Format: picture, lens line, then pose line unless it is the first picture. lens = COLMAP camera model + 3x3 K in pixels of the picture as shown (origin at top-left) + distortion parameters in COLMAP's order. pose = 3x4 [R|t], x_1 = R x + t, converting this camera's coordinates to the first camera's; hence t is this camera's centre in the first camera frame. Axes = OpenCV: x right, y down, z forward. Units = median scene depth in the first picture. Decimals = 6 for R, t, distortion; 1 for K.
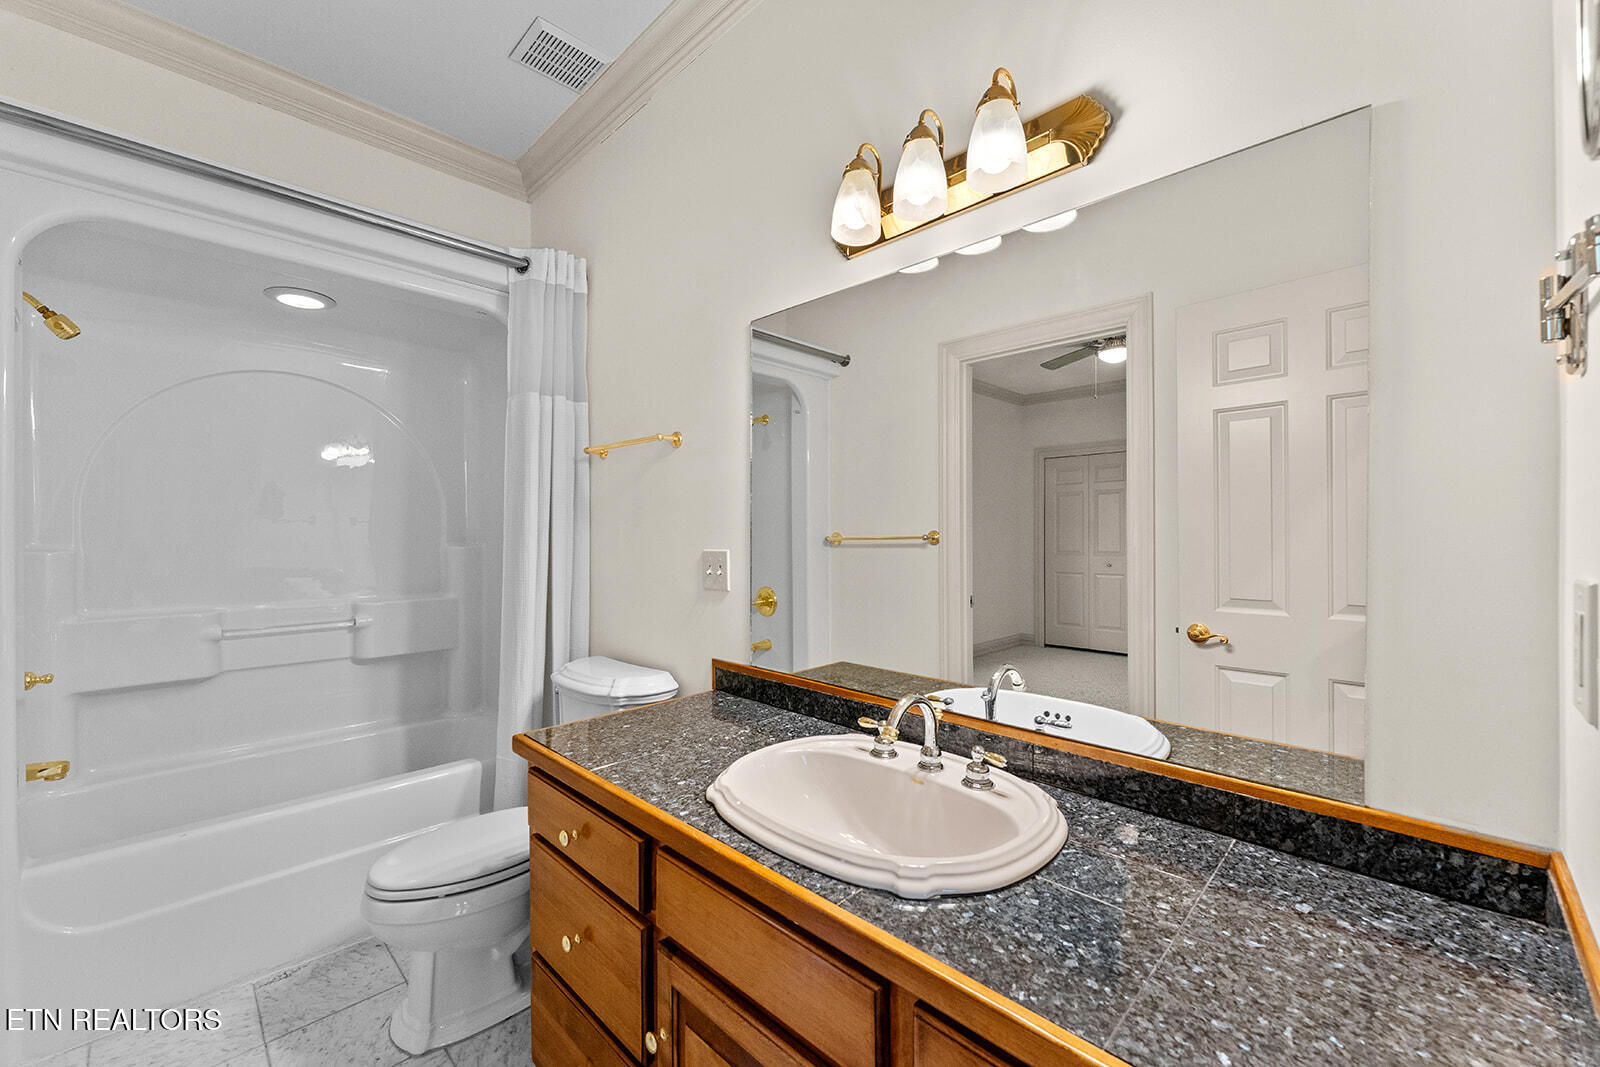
lens RADIAL K [[638.4, 0, 803.9], [0, 638.4, 523.2], [0, 0, 1]] dist [0.000307, 0.000003]
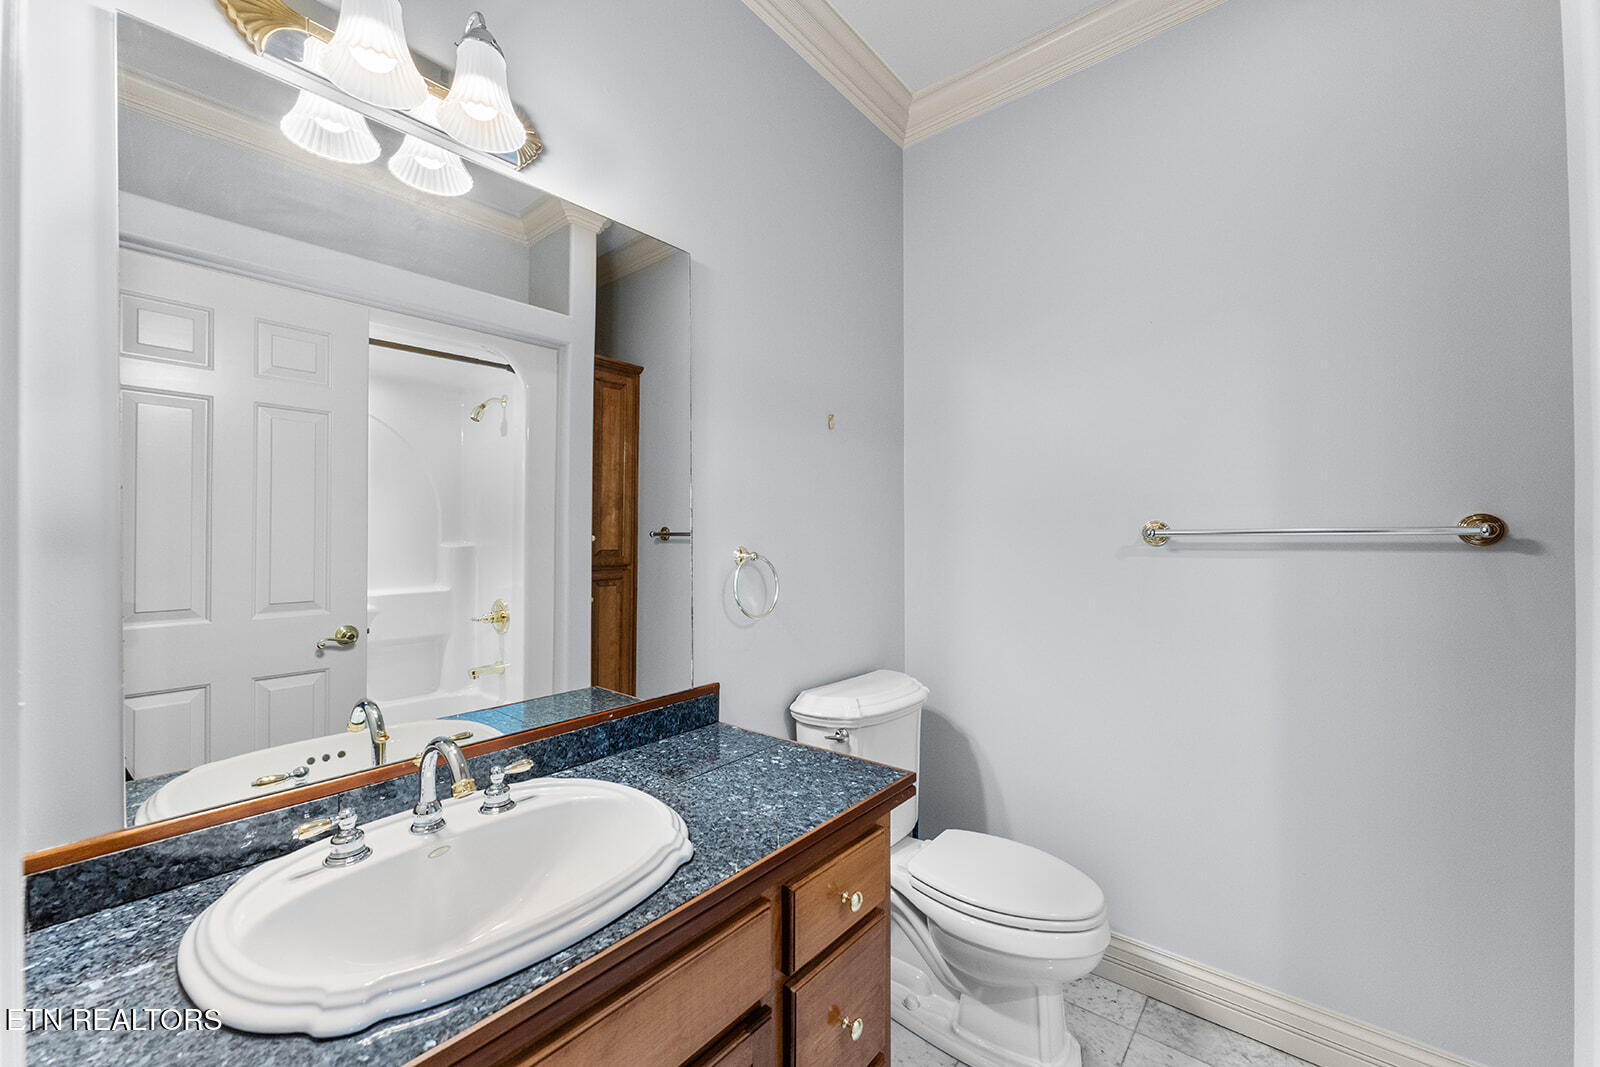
lens RADIAL K [[628.0, 0, 822.2], [0, 628.0, 539.3], [0, 0, 1]] dist [0.000707, 0.000049]
pose [[-0.104073, 0.002166, 0.994567, -0.607289], [-0.004556, 0.999986, -0.002654, 0.030051], [-0.994559, -0.004808, -0.104061, 0.593307]]
